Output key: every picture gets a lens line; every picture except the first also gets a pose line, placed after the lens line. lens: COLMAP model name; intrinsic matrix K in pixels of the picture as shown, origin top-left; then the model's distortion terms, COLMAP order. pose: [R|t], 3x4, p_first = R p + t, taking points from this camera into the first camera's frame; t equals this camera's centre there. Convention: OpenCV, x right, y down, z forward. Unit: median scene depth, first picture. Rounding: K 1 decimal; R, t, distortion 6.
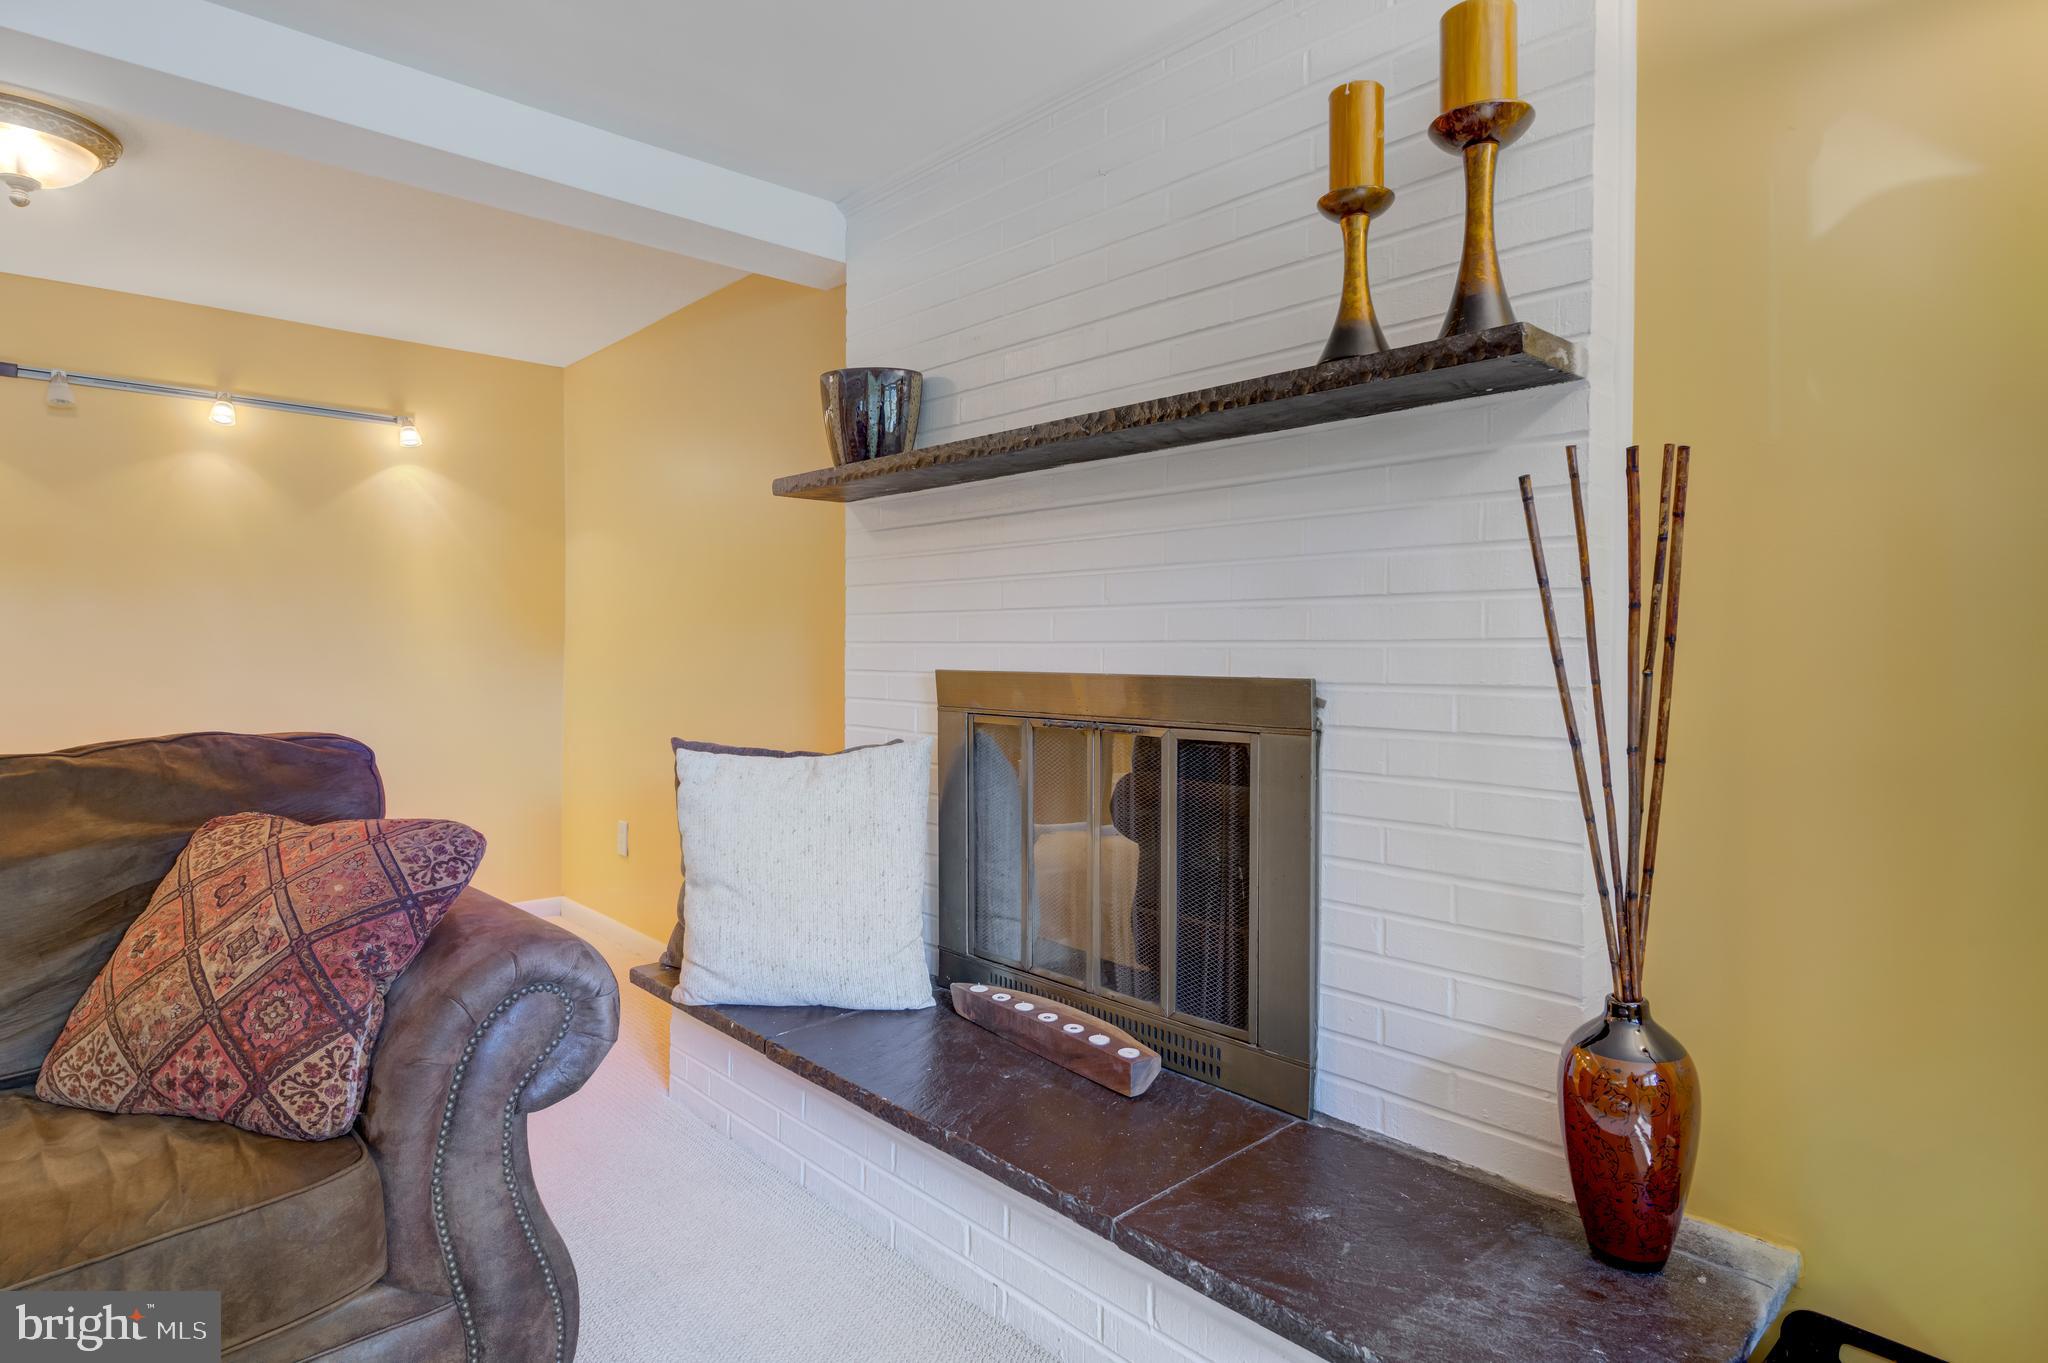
lens RADIAL K [[1105.8, 0, 1025.4], [0, 1105.8, 671.1], [0, 0, 1]] dist [-0.006099, 0.000788]
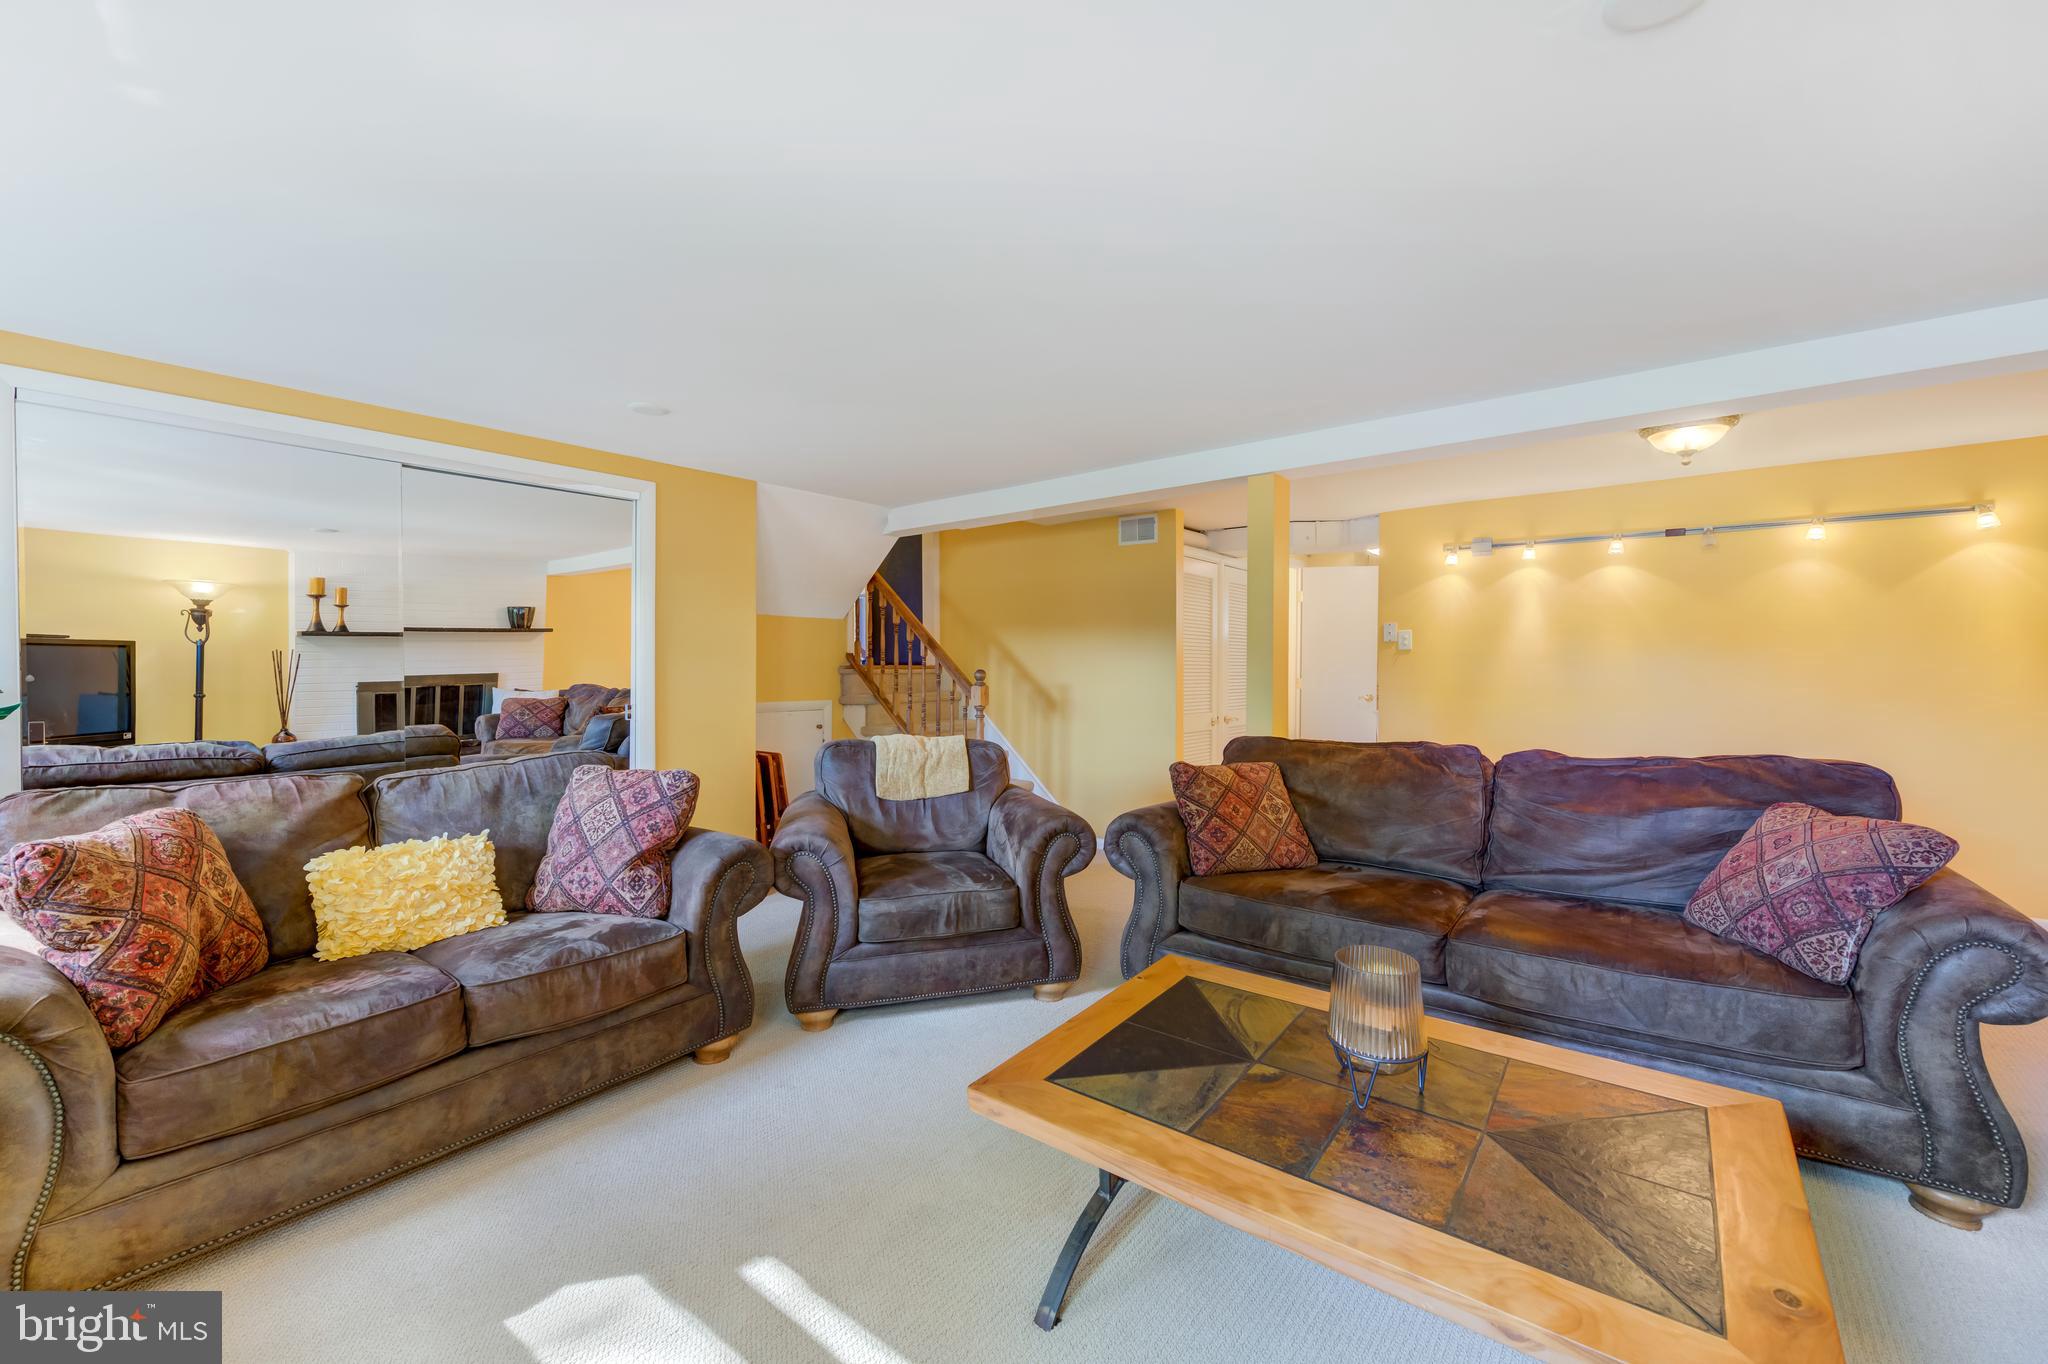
lens RADIAL K [[826.4, 0, 1024.6], [0, 826.4, 669.4], [0, 0, 1]] dist [-0.000738, 0.000001]
pose [[0.151671, 0.004089, -0.988423, 0.514254], [-0.013958, 0.999901, 0.001995, -0.088146], [0.988332, 0.013493, 0.151713, -0.541715]]
